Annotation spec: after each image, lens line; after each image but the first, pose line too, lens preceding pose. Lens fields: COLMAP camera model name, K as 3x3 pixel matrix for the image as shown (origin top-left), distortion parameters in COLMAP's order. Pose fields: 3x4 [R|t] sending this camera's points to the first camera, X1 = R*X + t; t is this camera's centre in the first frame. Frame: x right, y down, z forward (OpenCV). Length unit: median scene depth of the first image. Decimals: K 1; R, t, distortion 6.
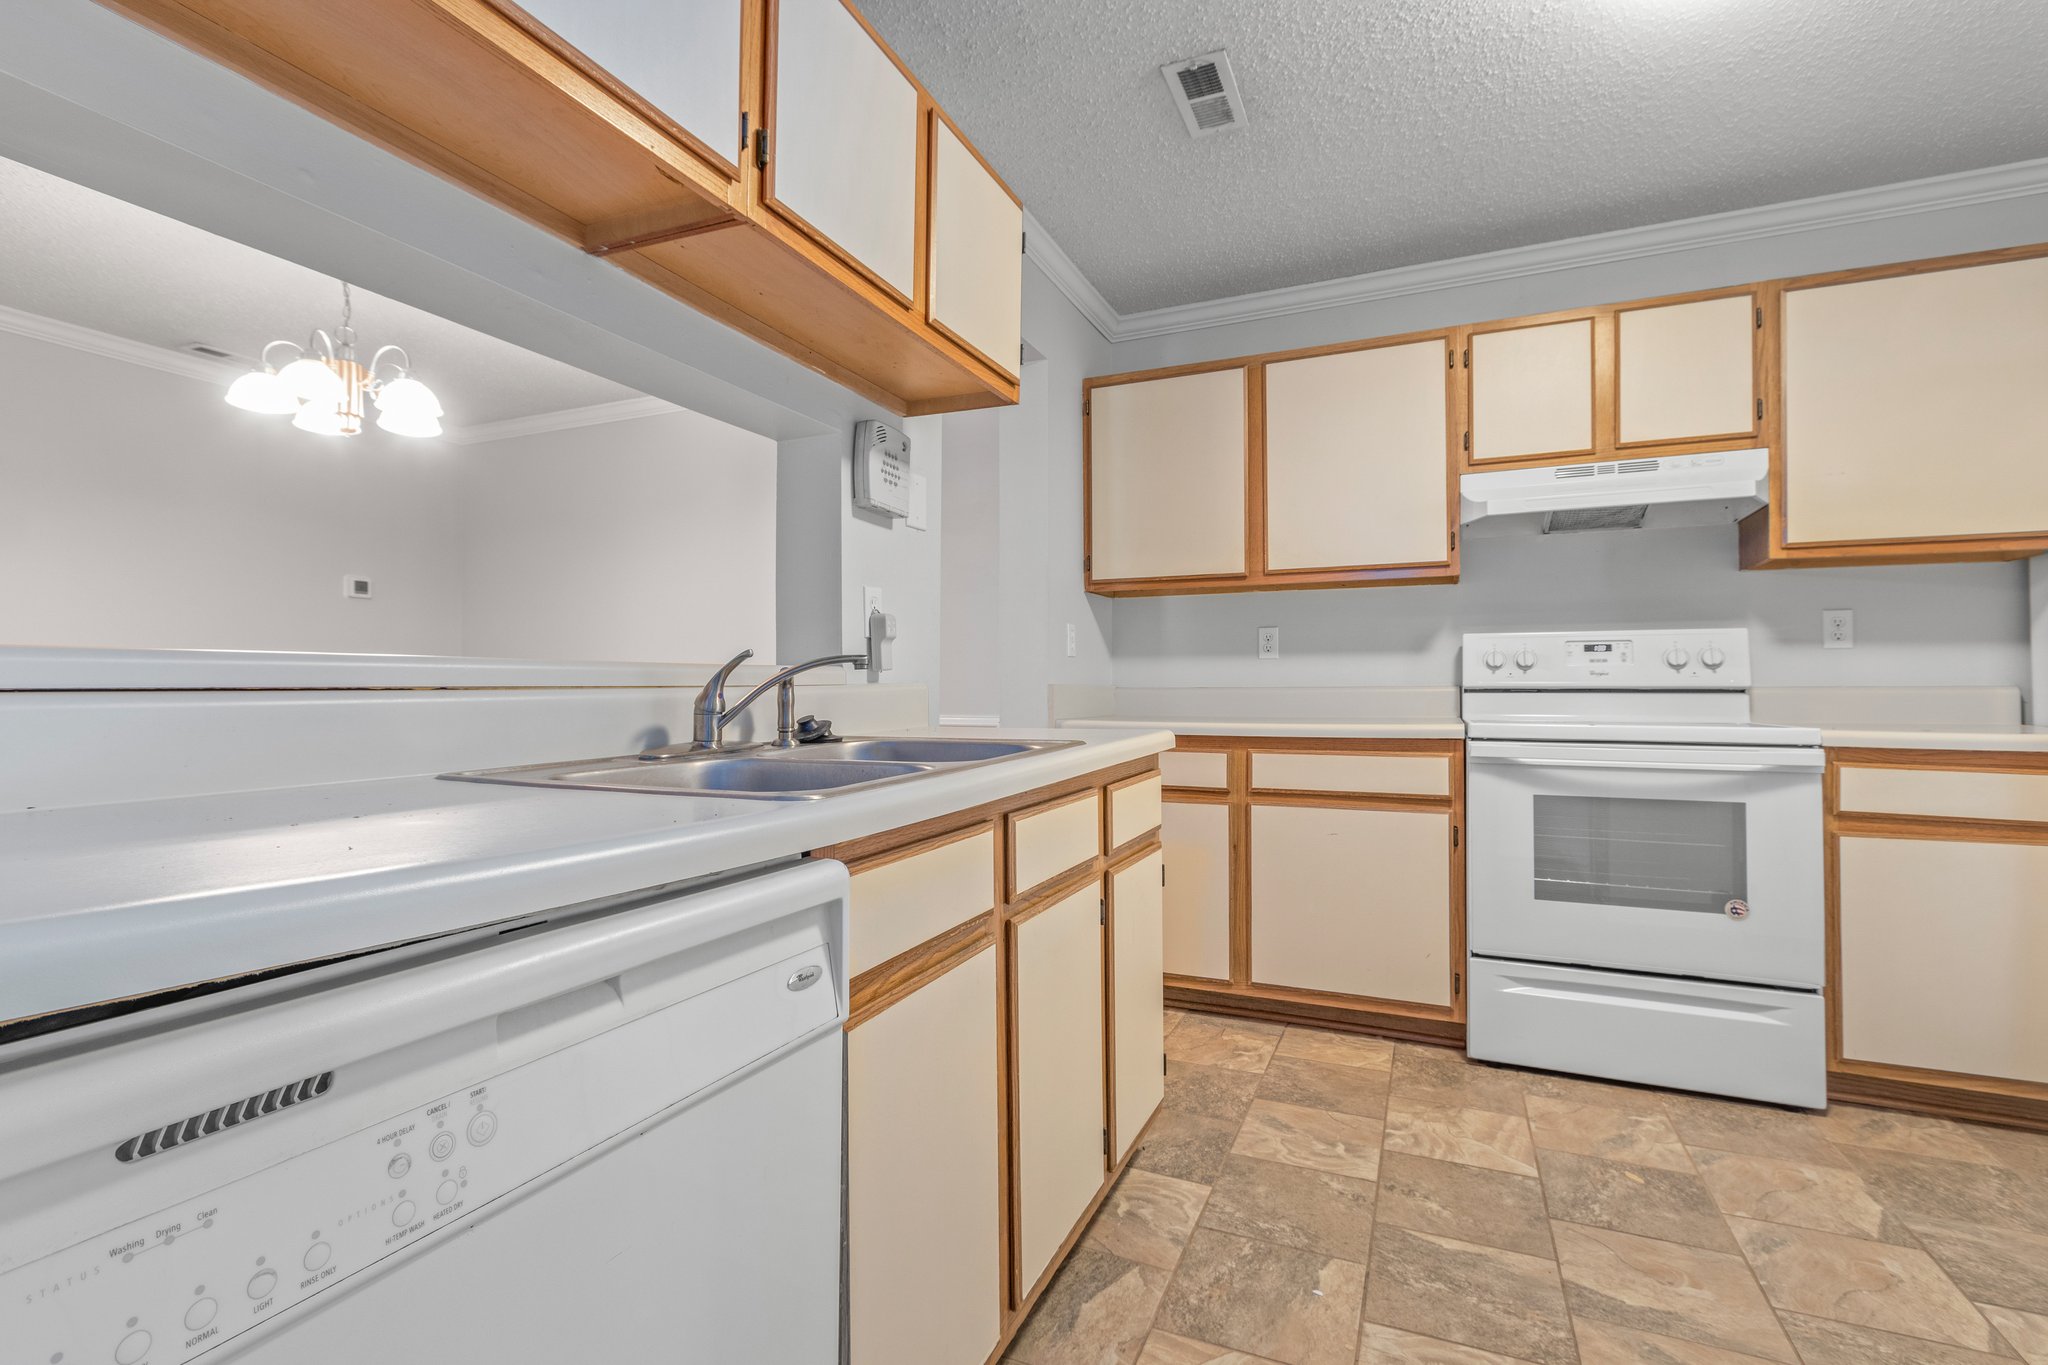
lens RADIAL K [[942.8, 0, 1016.9], [0, 942.8, 682.1], [0, 0, 1]] dist [-0.002343, 0.000098]
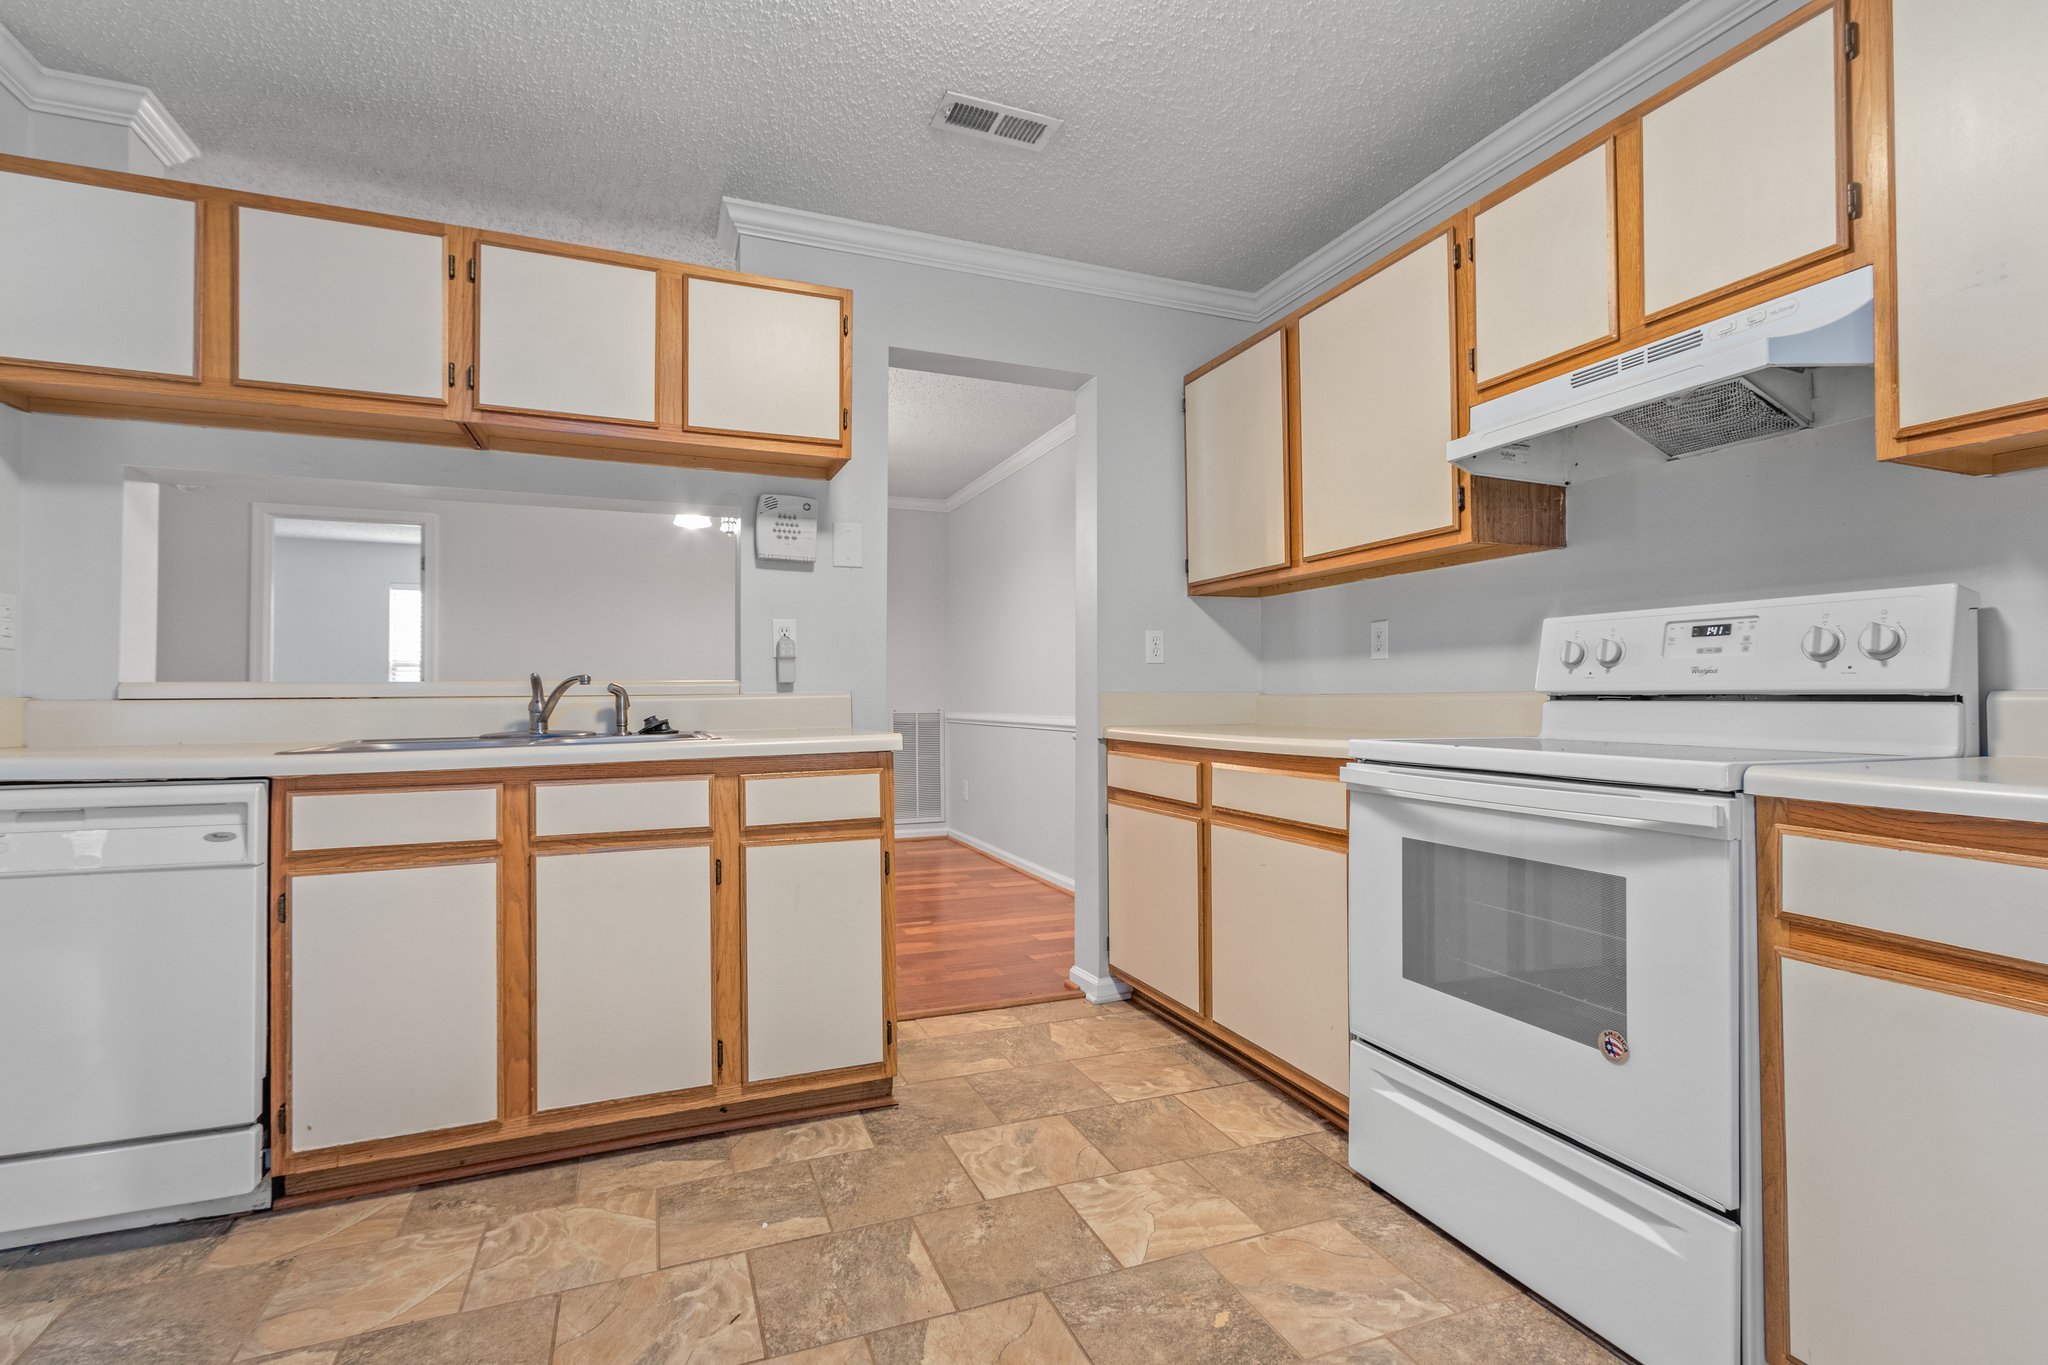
lens RADIAL K [[942.8, 0, 1015.5], [0, 942.8, 686.8], [0, 0, 1]] dist [-0.002343, 0.000098]
pose [[0.714674, -0.008792, -0.699403, 0.925829], [0.007521, 0.999960, -0.004884, 0.001979], [0.699418, -0.001770, 0.714711, 0.273613]]
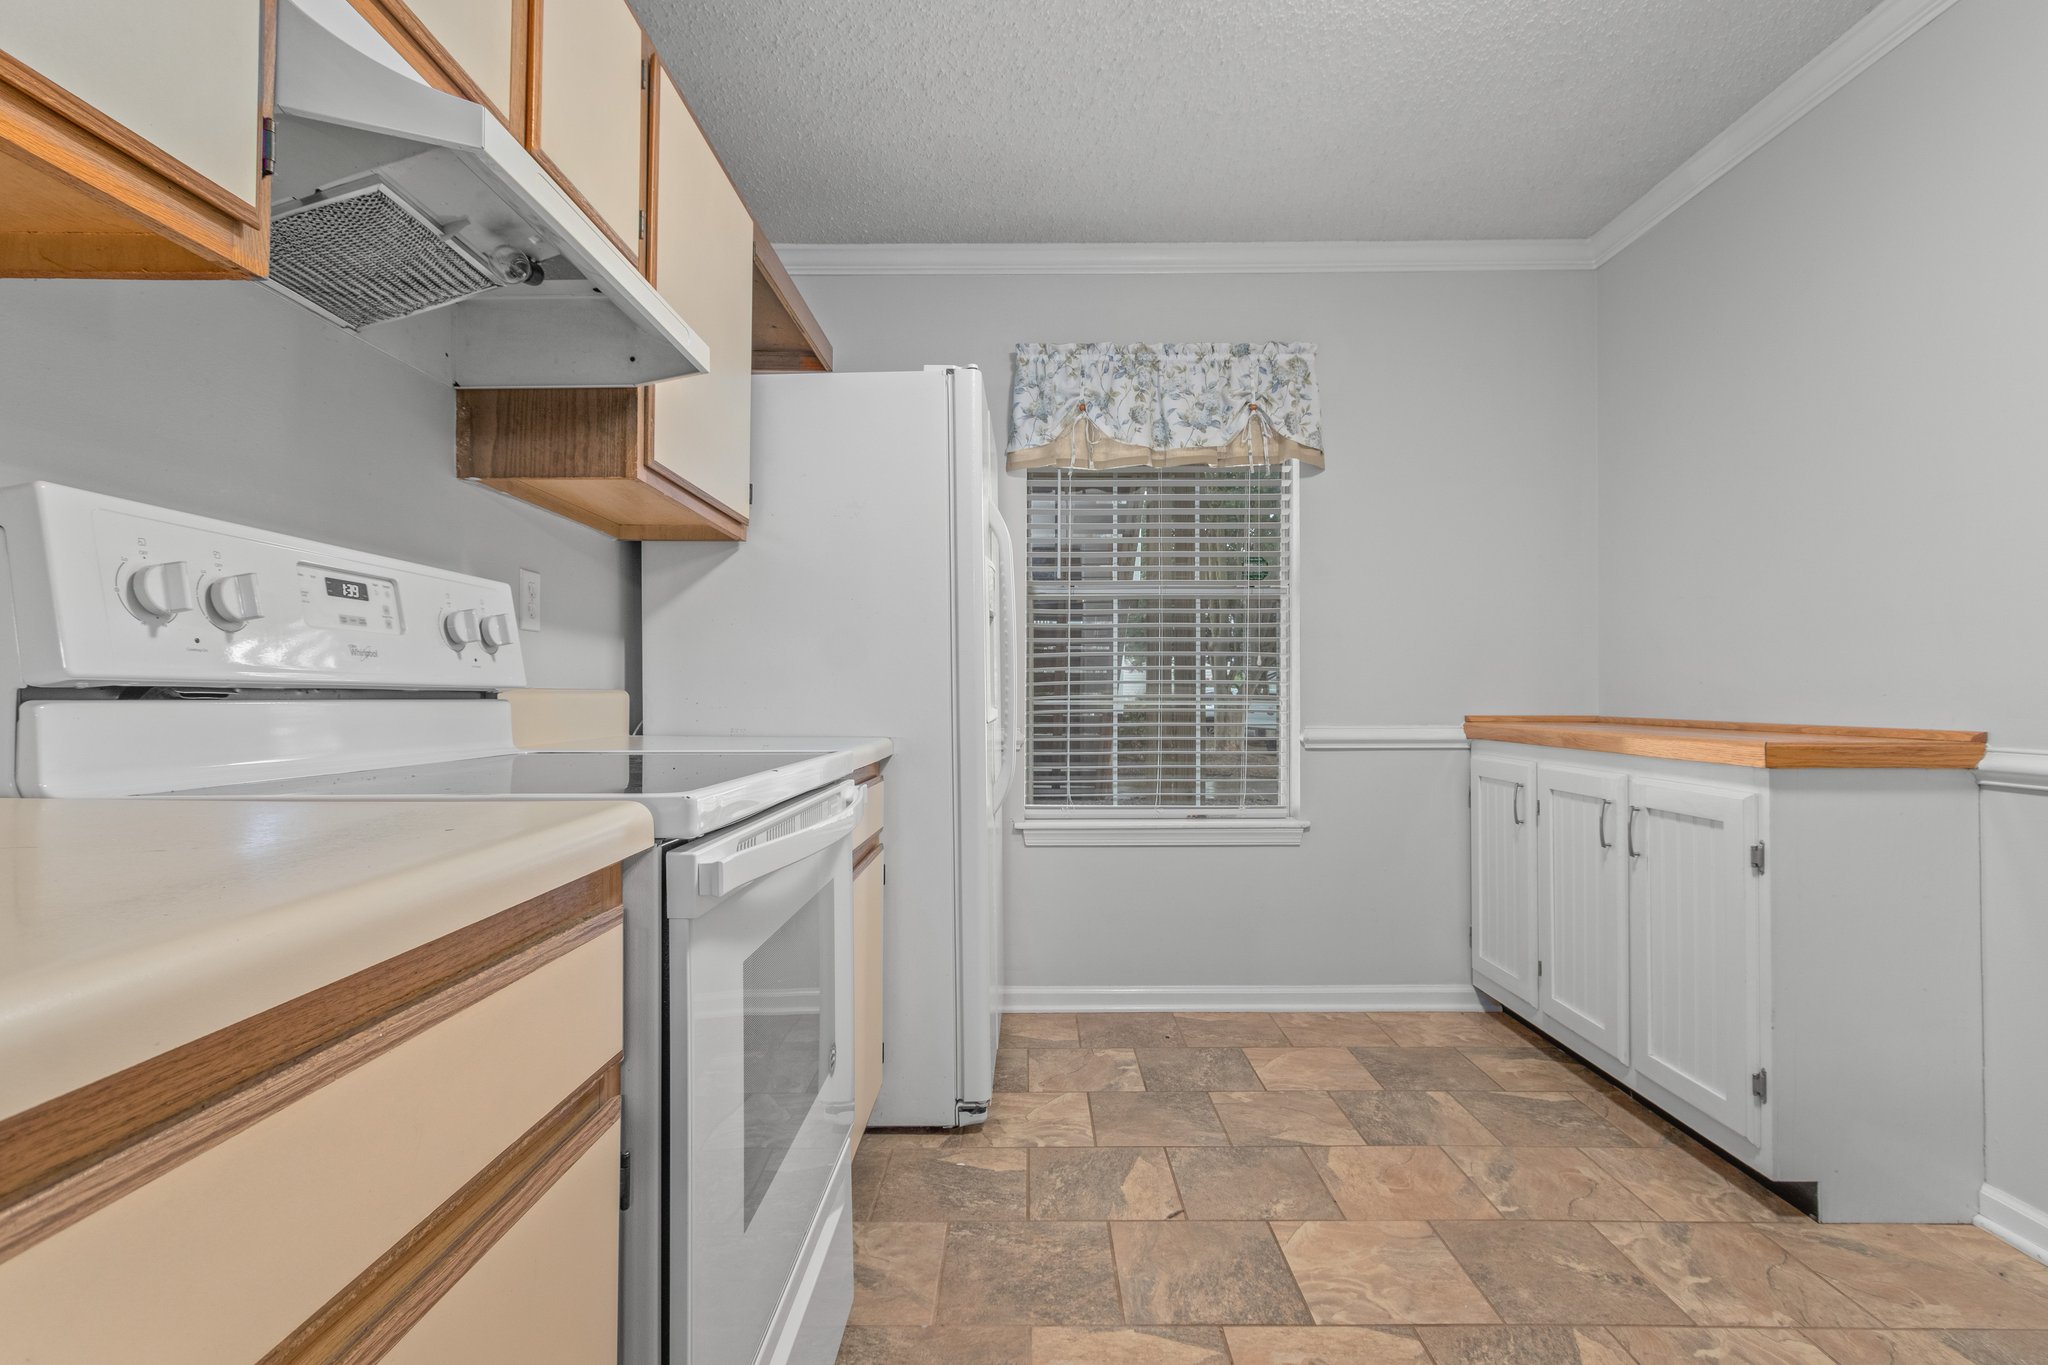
lens RADIAL K [[942.8, 0, 1025.3], [0, 942.8, 688.2], [0, 0, 1]] dist [-0.002343, 0.000098]
pose [[-0.401981, 0.012413, 0.915564, 0.162515], [-0.008032, 0.999822, -0.017082, 0.014207], [-0.915613, -0.014220, -0.401809, 1.141457]]
